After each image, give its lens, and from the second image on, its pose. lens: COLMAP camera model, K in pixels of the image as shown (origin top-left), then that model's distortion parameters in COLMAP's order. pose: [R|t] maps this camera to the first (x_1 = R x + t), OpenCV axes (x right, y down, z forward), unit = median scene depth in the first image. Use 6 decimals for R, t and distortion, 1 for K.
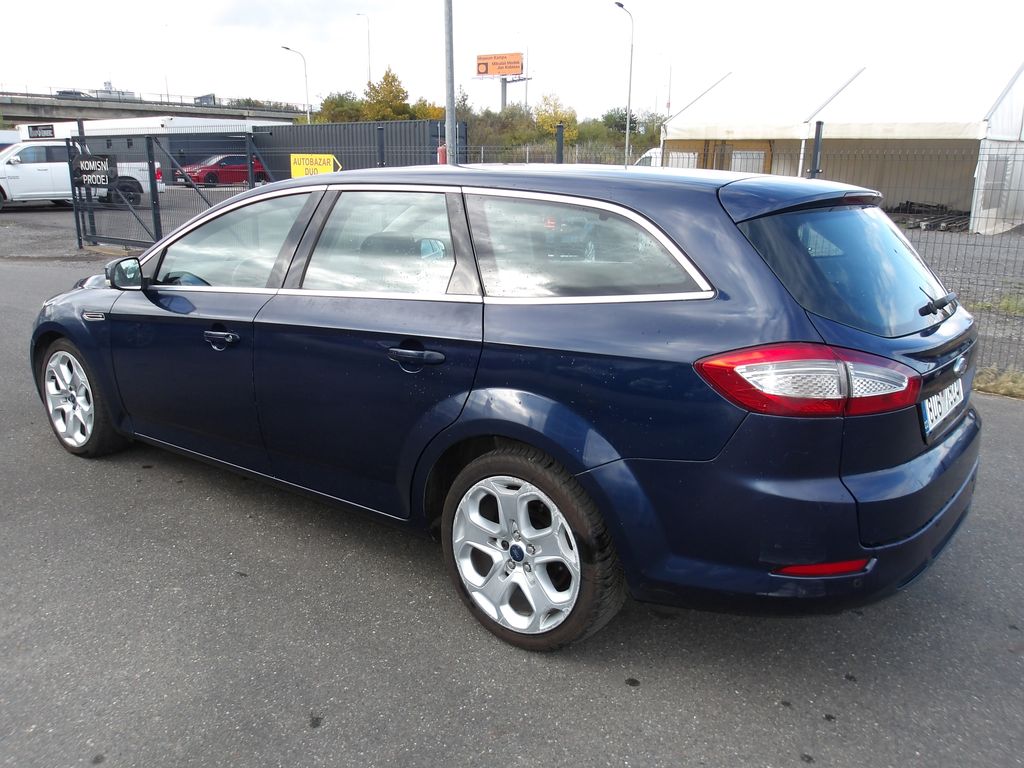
lens RADIAL K [[886.2, 0, 512.0], [0, 886.2, 384.0], [0, 0, 1]] dist [-0.007121, -0.001077]
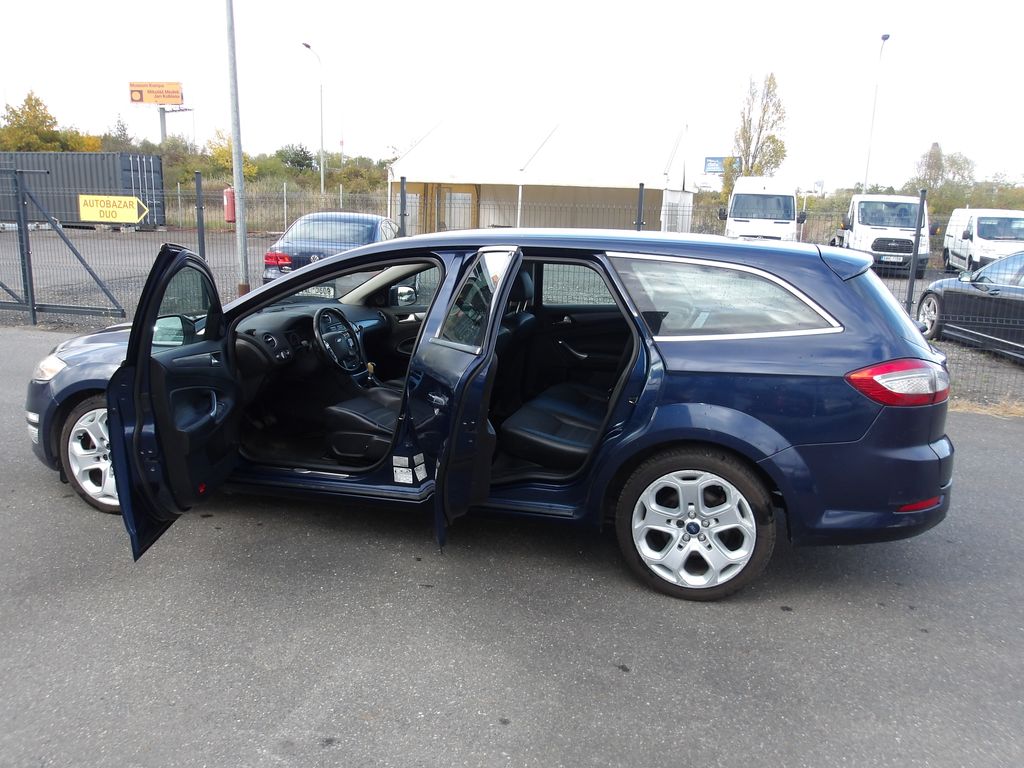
lens RADIAL K [[887.4, 0, 514.8], [0, 887.4, 388.8], [0, 0, 1]] dist [-0.004850, -0.004799]
pose [[0.926683, -0.061812, 0.370727, -0.699275], [0.073745, 0.997113, -0.018085, -0.012943], [-0.368539, 0.044098, 0.928566, -0.141344]]
